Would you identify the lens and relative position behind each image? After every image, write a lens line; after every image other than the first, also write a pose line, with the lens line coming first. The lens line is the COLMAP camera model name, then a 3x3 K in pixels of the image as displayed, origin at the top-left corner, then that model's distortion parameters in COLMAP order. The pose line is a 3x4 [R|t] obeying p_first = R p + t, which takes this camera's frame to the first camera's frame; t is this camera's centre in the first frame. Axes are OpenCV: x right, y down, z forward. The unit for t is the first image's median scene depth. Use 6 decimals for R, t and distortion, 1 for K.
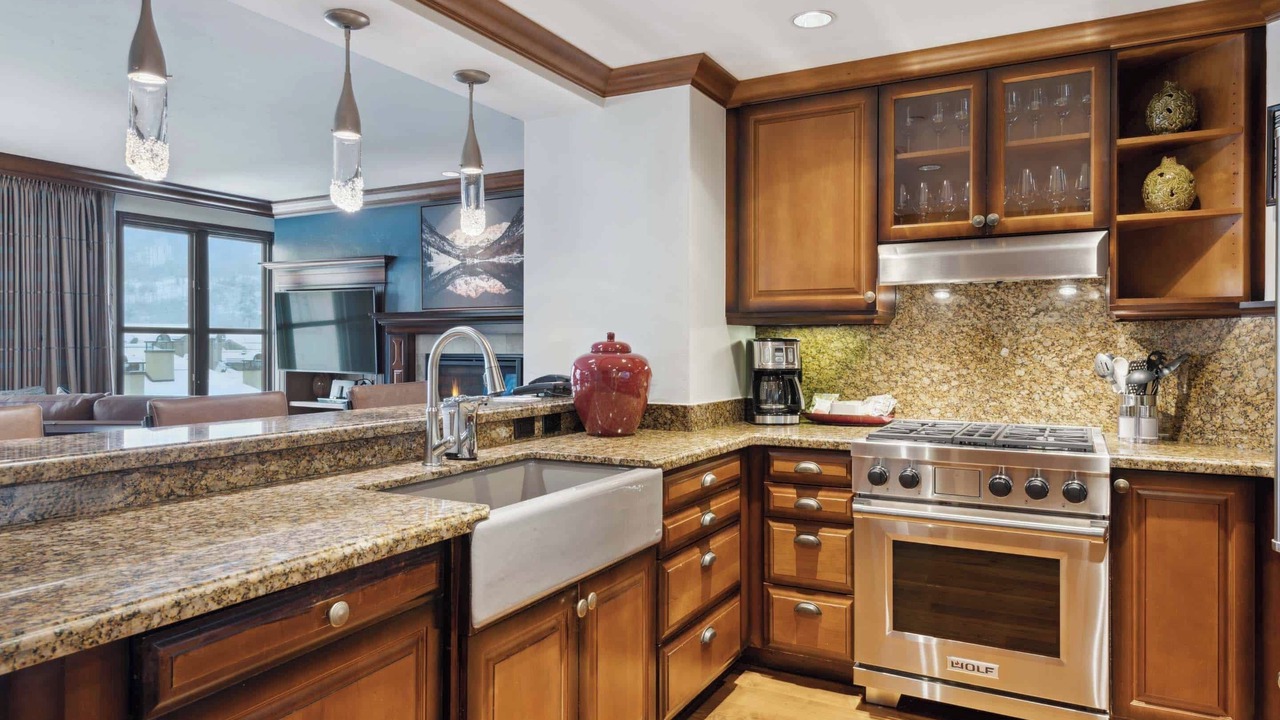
lens RADIAL K [[824.6, 0, 656.3], [0, 824.6, 343.5], [0, 0, 1]] dist [0.017953, -0.001610]
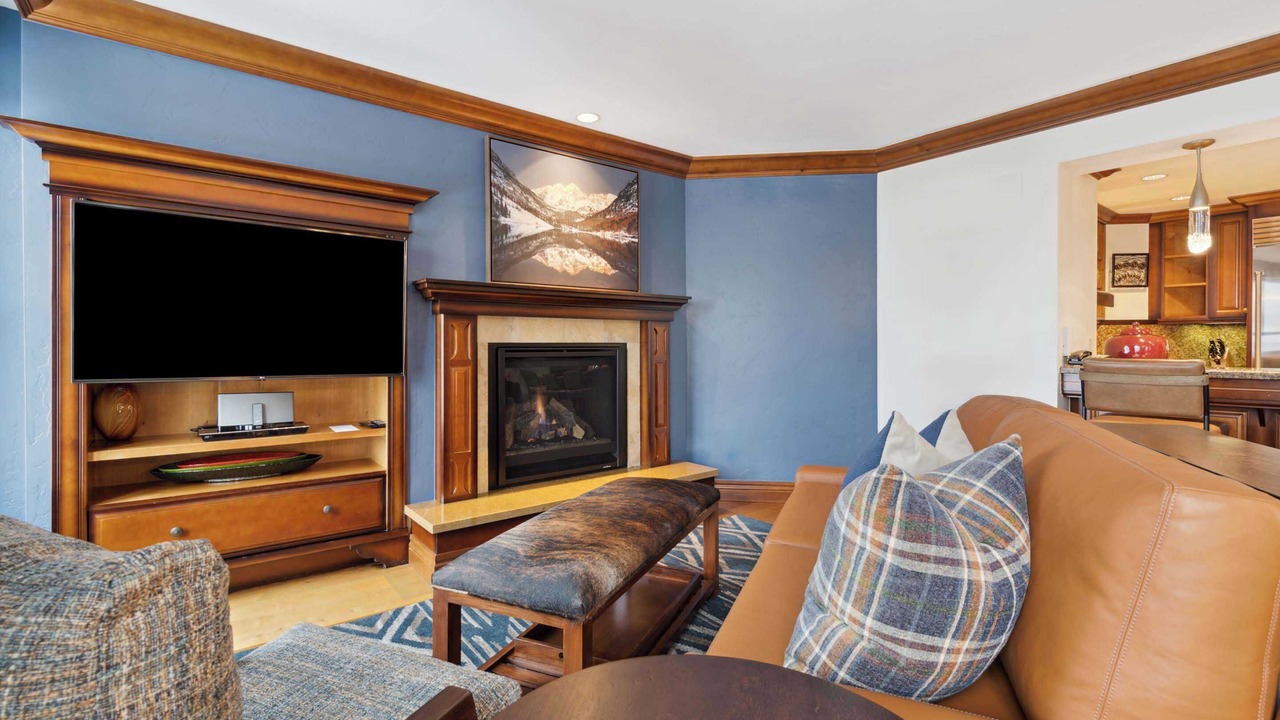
lens RADIAL K [[578.4, 0, 641.4], [0, 578.4, 347.9], [0, 0, 1]] dist [0.002264, -0.000305]
pose [[0.376059, -0.005289, 0.926581, -0.709615], [0.000766, 0.999985, 0.005397, 0.013926], [-0.926595, -0.001320, 0.376058, 0.701166]]
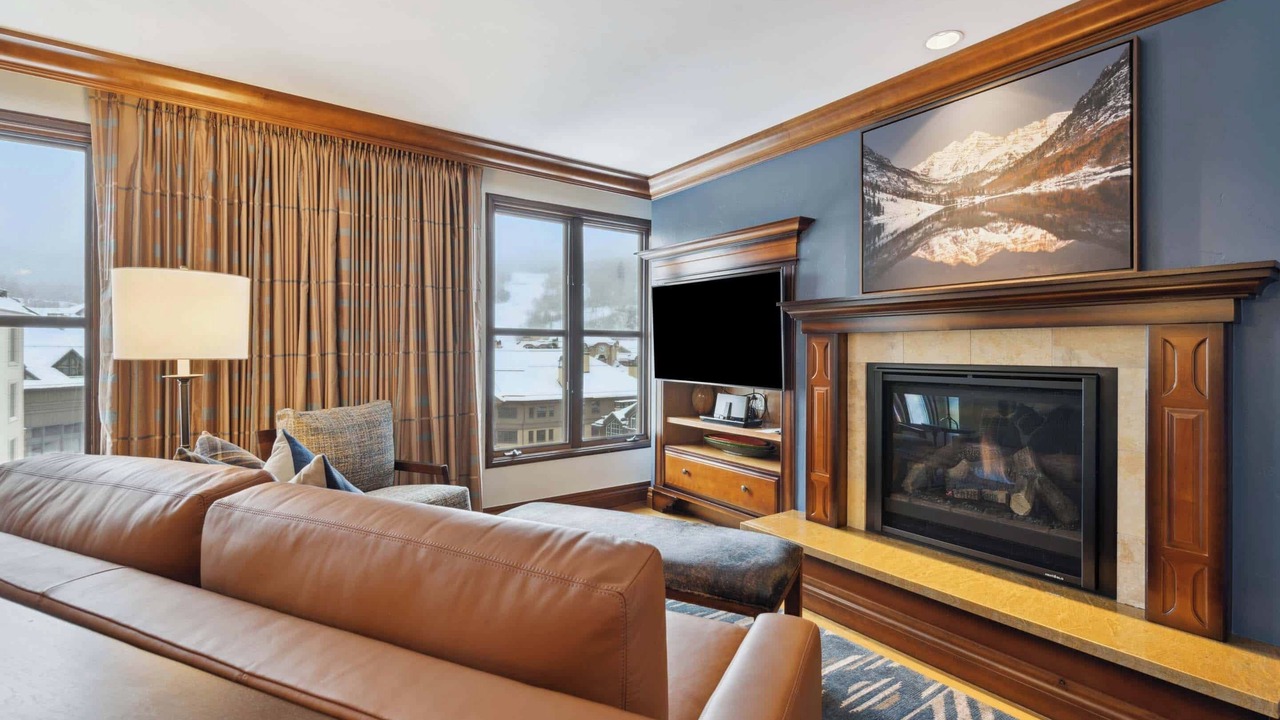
lens RADIAL K [[578.4, 0, 641.4], [0, 578.4, 347.9], [0, 0, 1]] dist [0.002264, -0.000305]
pose [[0.902602, -0.000178, -0.430476, -0.249391], [-0.000329, 0.999999, -0.001103, 0.001082], [0.430476, 0.001137, 0.902601, 0.532936]]
